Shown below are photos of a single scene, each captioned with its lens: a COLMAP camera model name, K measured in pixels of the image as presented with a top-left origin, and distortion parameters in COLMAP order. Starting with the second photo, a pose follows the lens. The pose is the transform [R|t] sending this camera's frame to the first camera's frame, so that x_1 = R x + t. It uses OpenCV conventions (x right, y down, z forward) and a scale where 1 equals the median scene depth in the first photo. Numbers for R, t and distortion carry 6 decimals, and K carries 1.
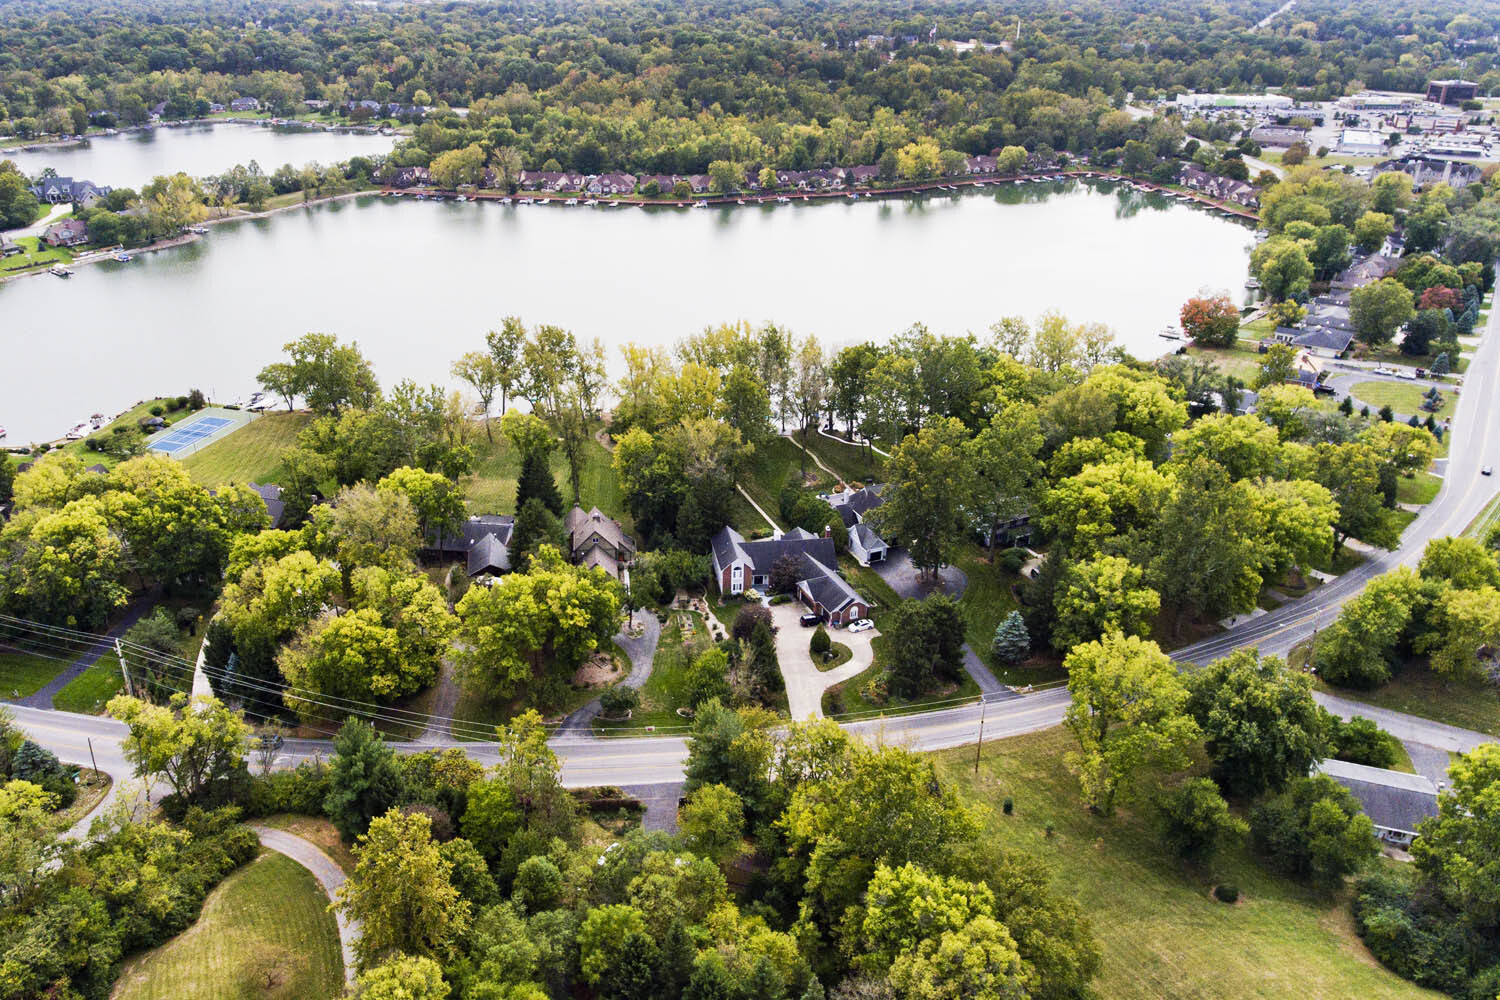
lens RADIAL K [[973.6, 0, 715.0], [0, 973.6, 500.6], [0, 0, 1]] dist [0.002142, 0.001278]
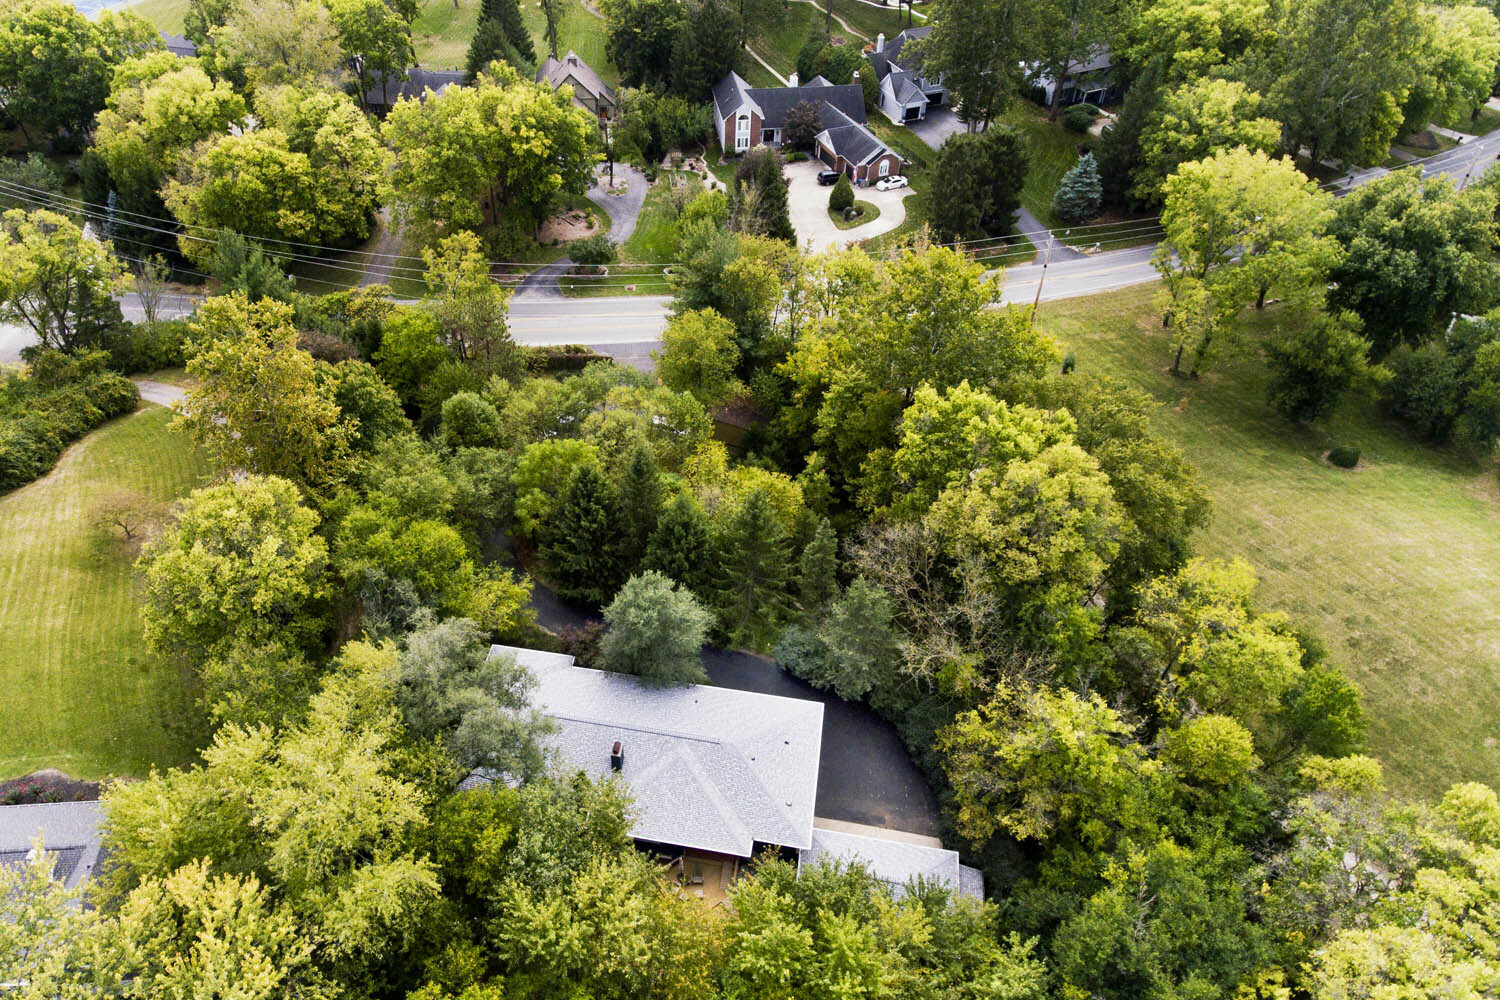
lens RADIAL K [[825.1, 0, 750.0], [0, 825.1, 500.0], [0, 0, 1]] dist [0.001122, 0.000109]
pose [[0.999381, 0.022524, 0.027033, 0.019484], [-0.029112, 0.960807, 0.275686, 0.213183], [-0.019763, -0.276303, 0.960867, 0.284635]]
